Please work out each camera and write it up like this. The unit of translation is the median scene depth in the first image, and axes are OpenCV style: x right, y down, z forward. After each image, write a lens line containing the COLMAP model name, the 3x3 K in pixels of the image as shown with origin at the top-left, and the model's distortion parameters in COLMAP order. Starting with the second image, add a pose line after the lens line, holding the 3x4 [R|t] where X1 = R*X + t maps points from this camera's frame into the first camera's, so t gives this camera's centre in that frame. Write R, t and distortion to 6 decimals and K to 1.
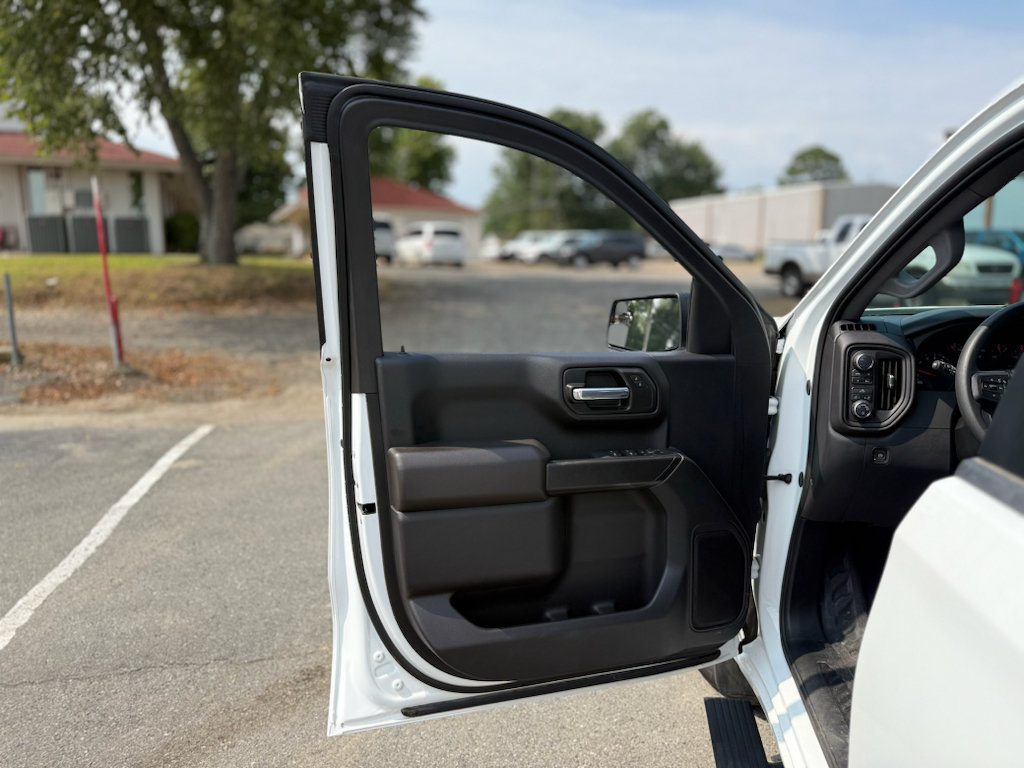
lens RADIAL K [[721.1, 0, 512.0], [0, 721.1, 384.0], [0, 0, 1]] dist [0.118335, -0.159191]
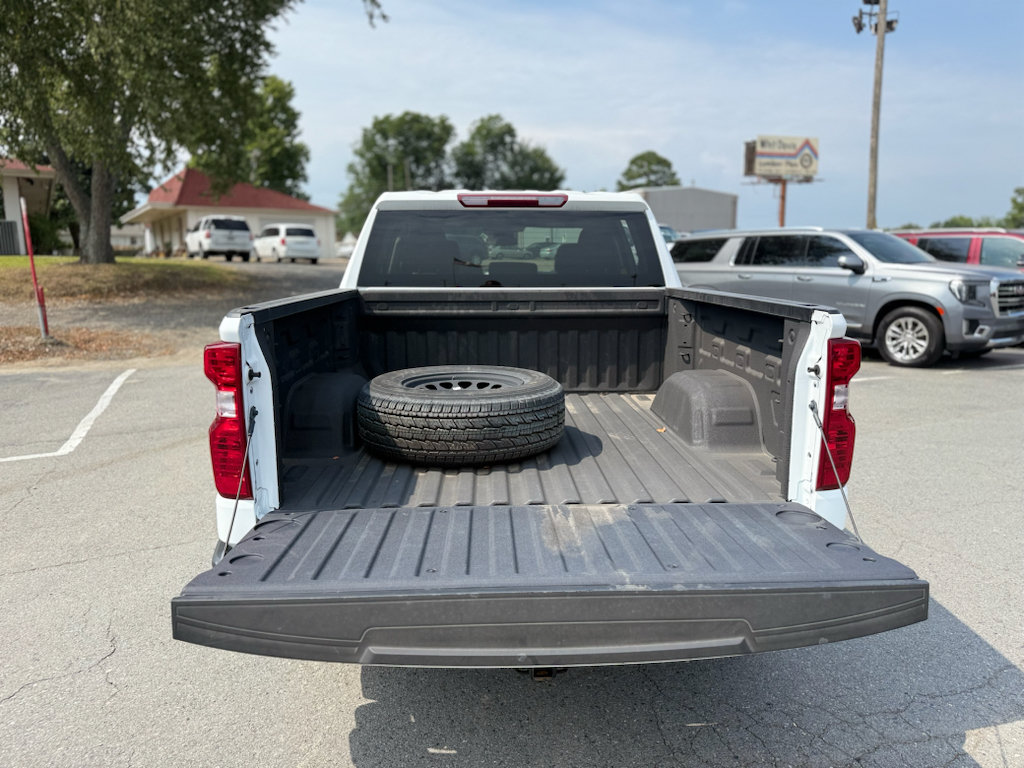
lens RADIAL K [[737.7, 0, 521.4], [0, 737.7, 370.8], [0, 0, 1]] dist [0.028836, -0.002031]
pose [[0.981204, -0.037180, 0.189358, 0.037478], [0.040102, 0.999128, -0.011619, 0.051442], [-0.188761, 0.018994, 0.981839, -0.304016]]
